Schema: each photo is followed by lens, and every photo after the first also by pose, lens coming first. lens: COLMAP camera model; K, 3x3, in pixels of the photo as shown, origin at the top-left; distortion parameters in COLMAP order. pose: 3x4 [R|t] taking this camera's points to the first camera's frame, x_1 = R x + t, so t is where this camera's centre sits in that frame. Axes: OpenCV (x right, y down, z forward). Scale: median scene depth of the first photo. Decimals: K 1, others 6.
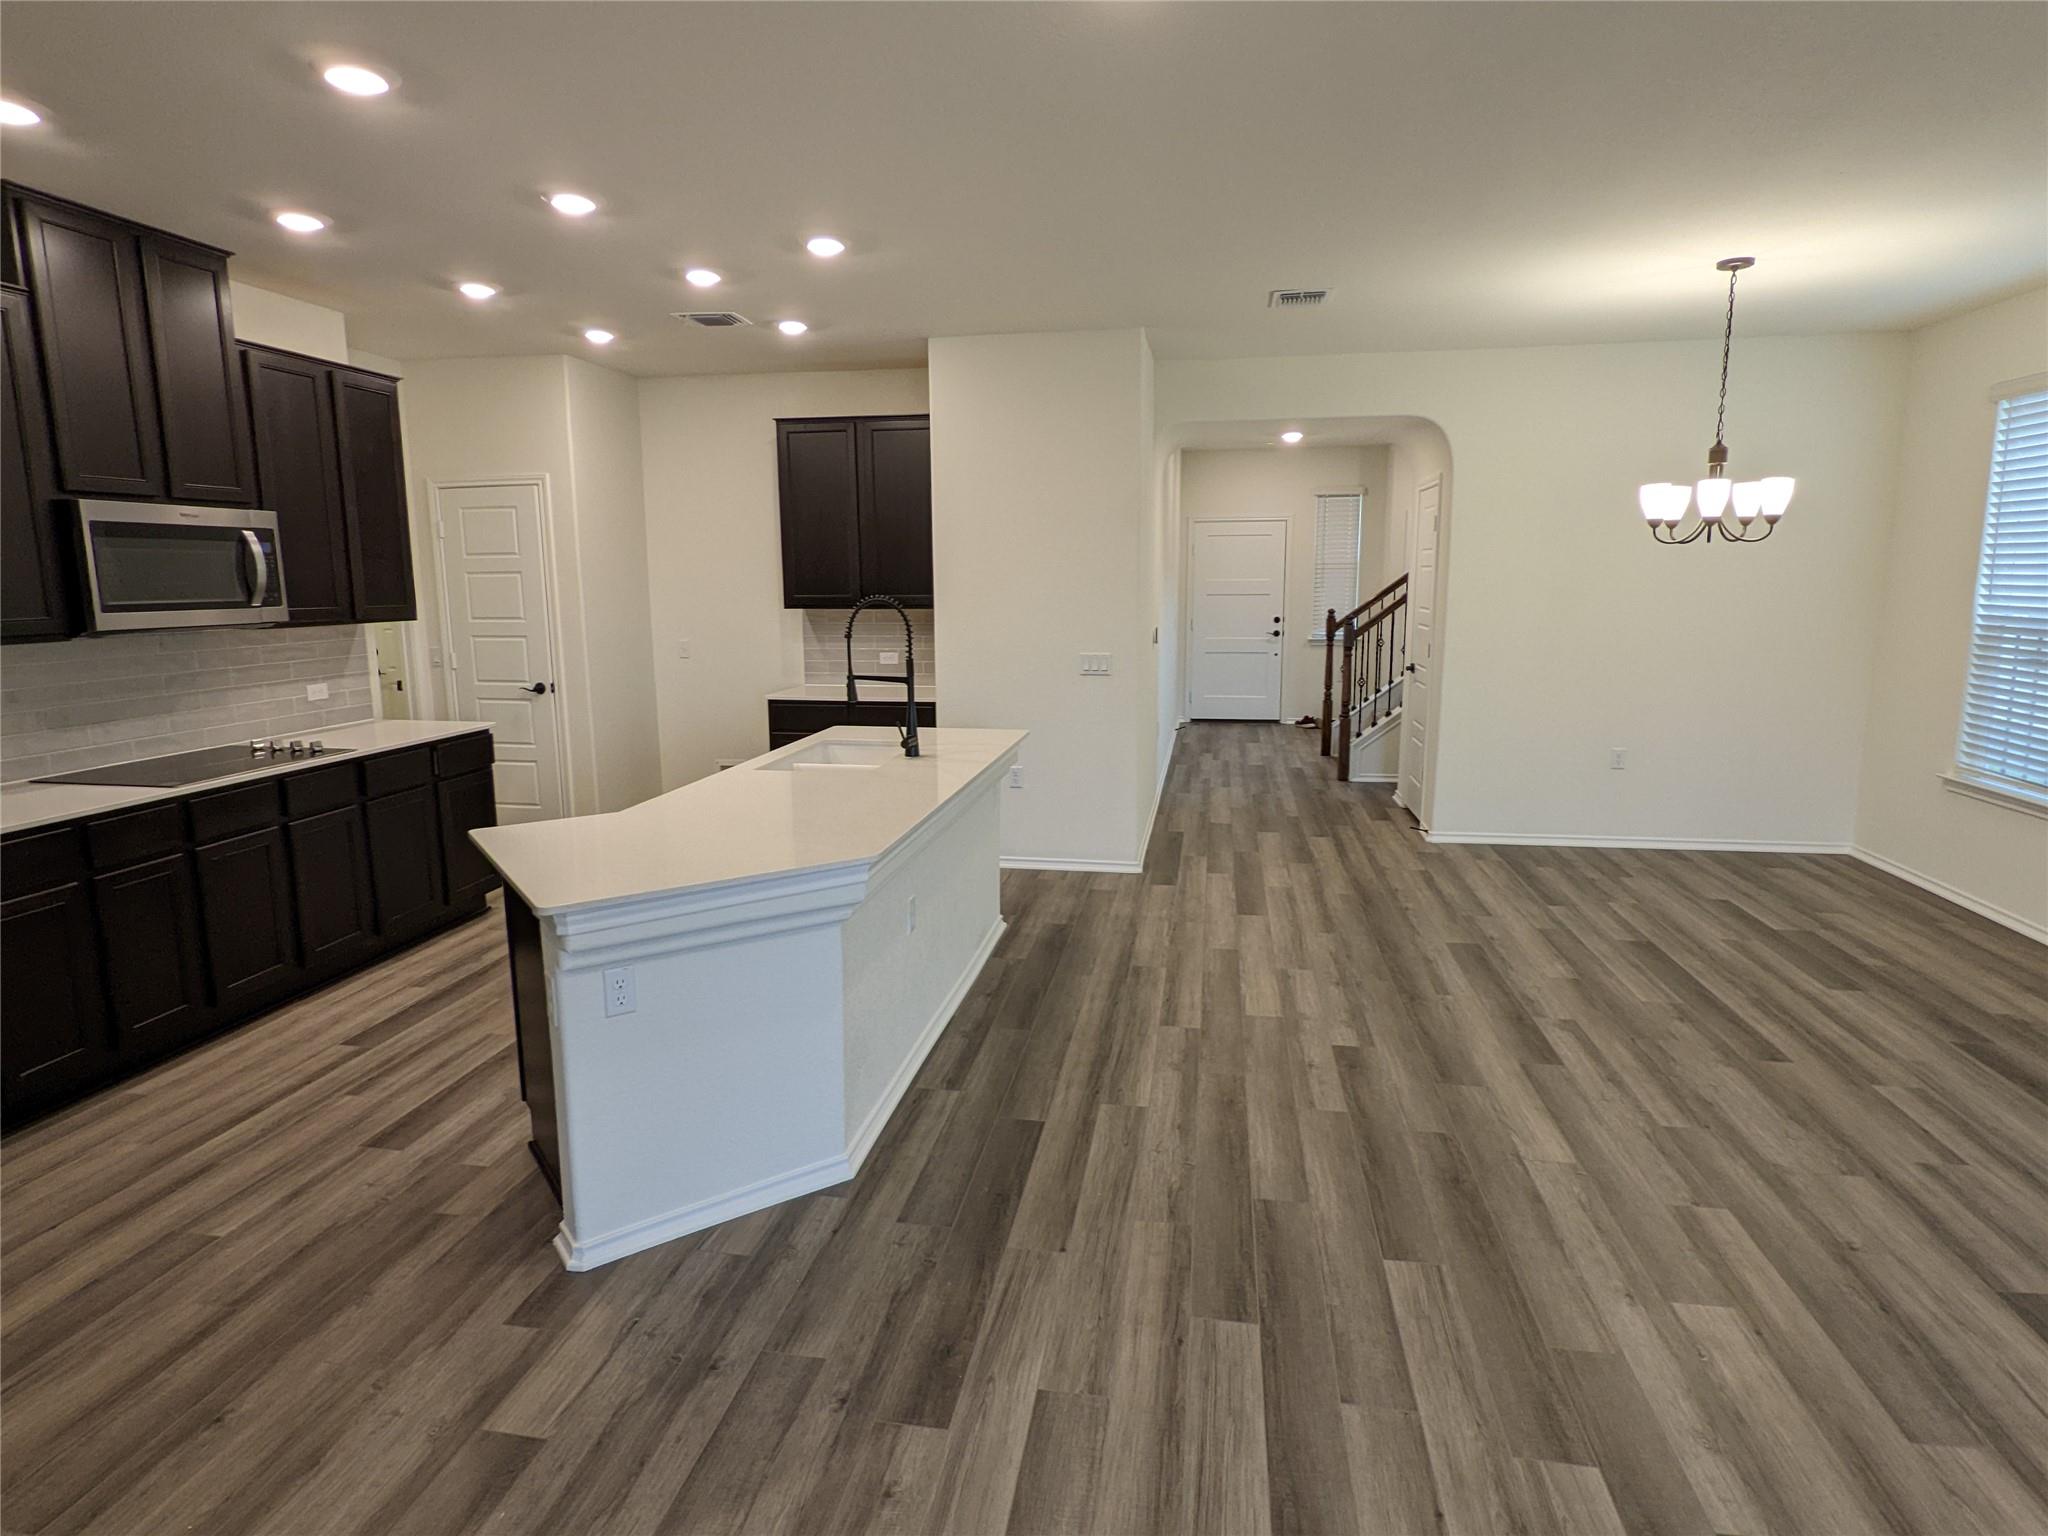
lens RADIAL K [[1126.8, 0, 1016.3], [0, 1126.8, 756.5], [0, 0, 1]] dist [0.011706, -0.011703]
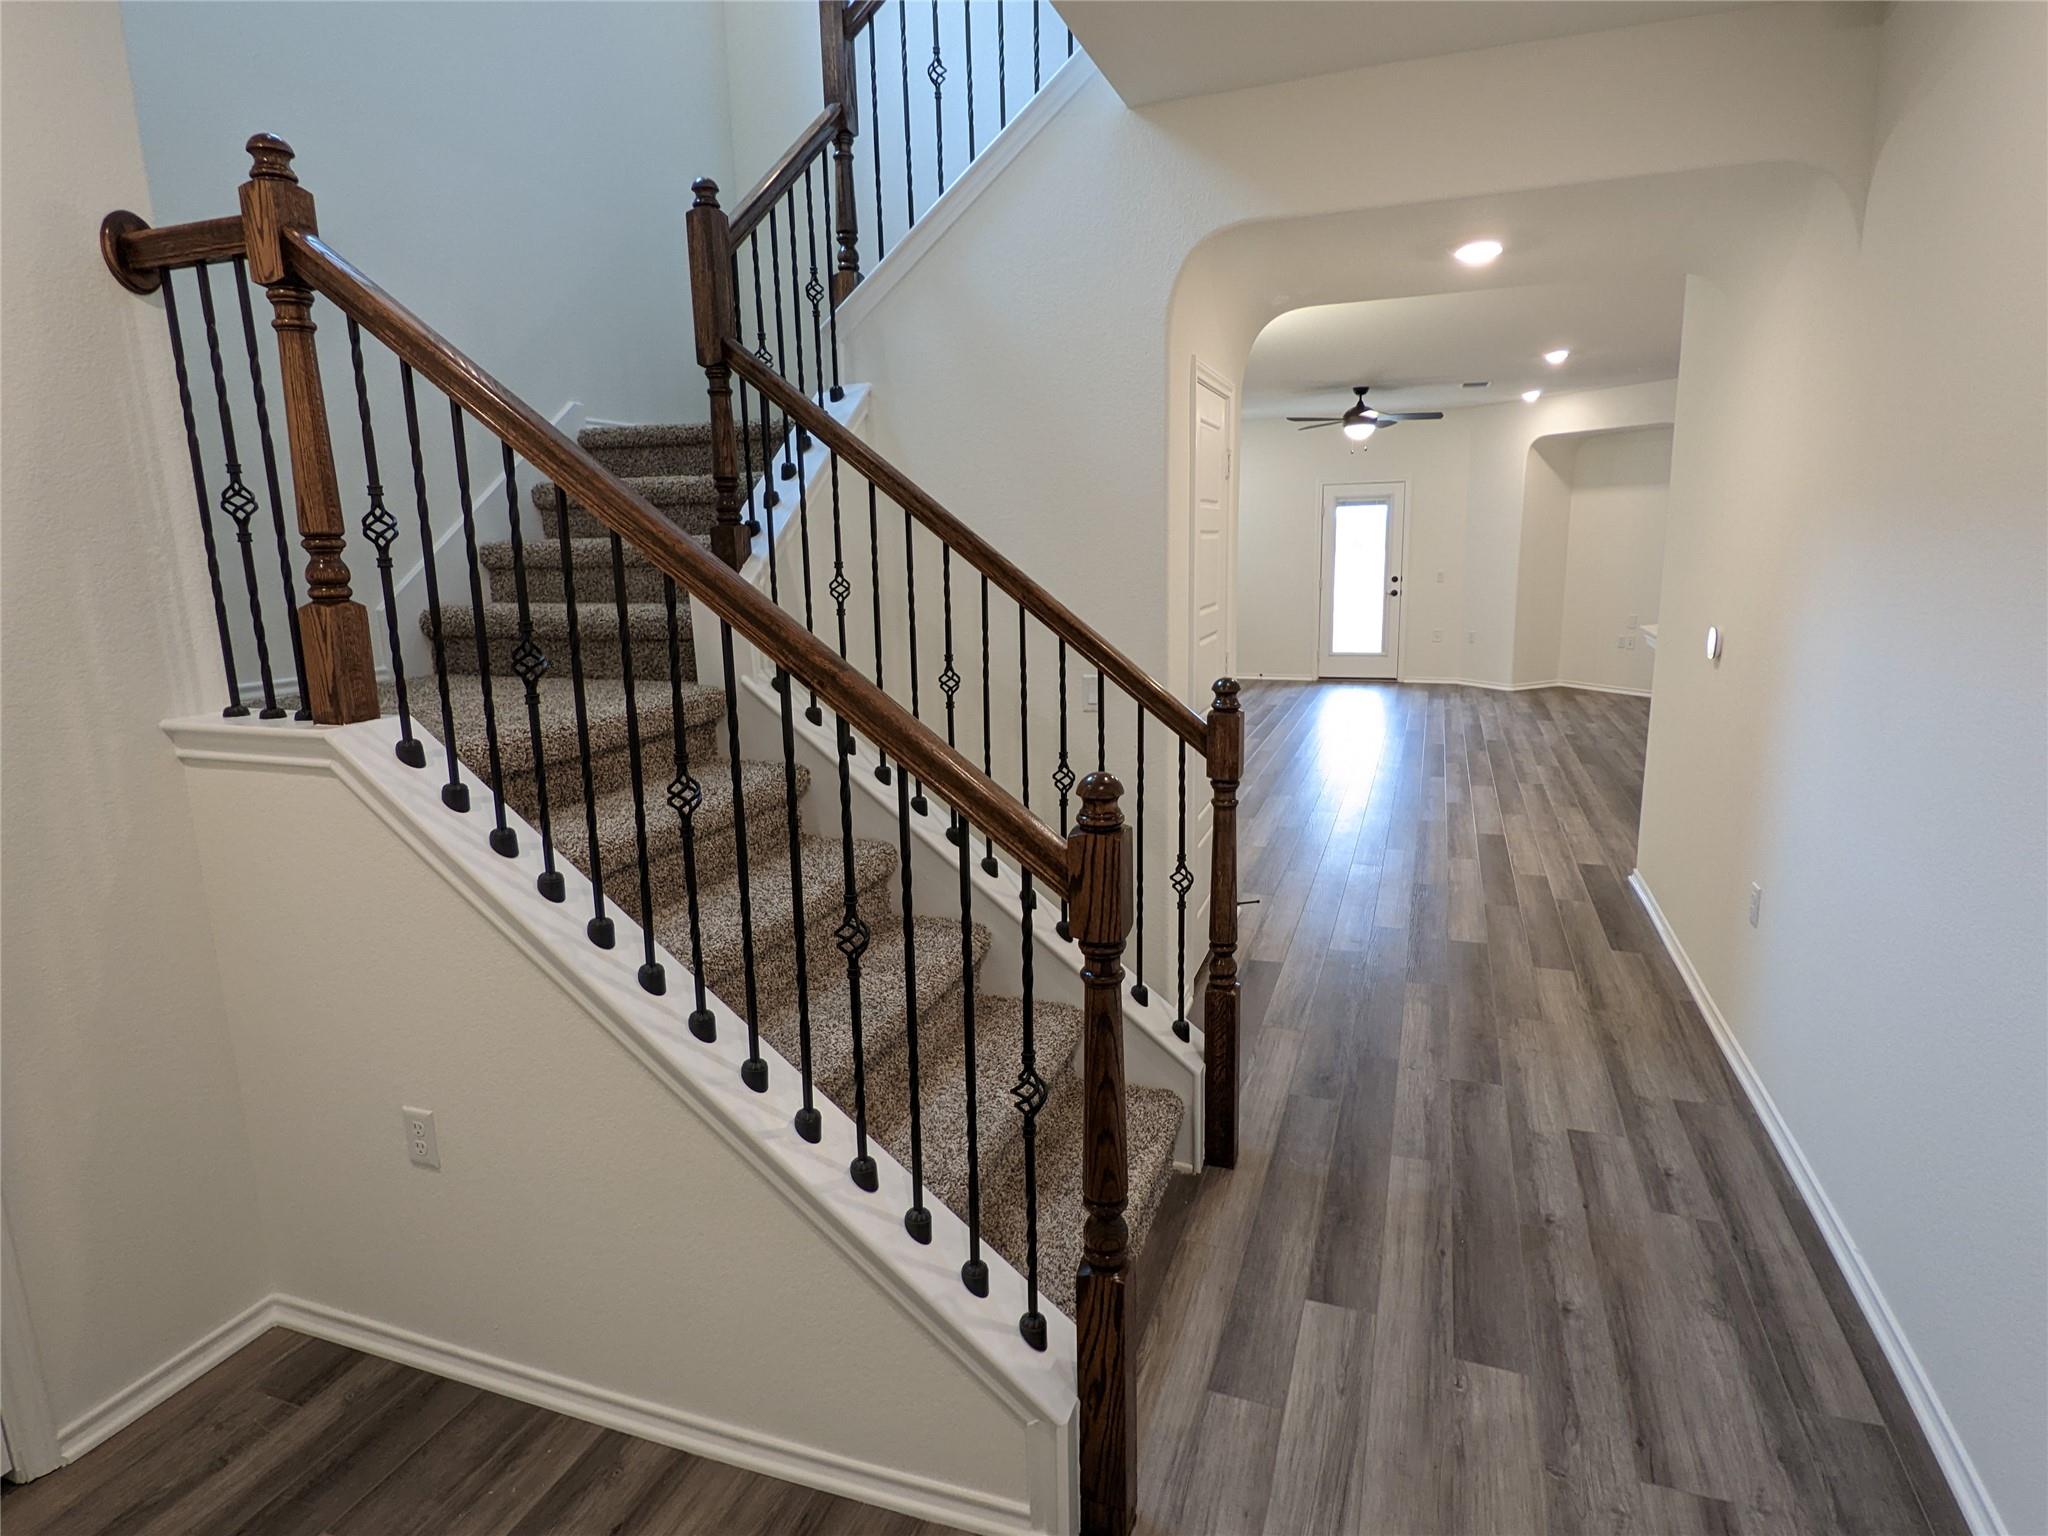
lens RADIAL K [[1126.8, 0, 1034.8], [0, 1126.8, 767.5], [0, 0, 1]] dist [0.011706, -0.011703]
pose [[-0.986018, -0.002021, 0.166626, 0.583298], [0.057376, 0.934668, 0.350862, -0.430437], [-0.156449, 0.355516, -0.921483, 2.587320]]
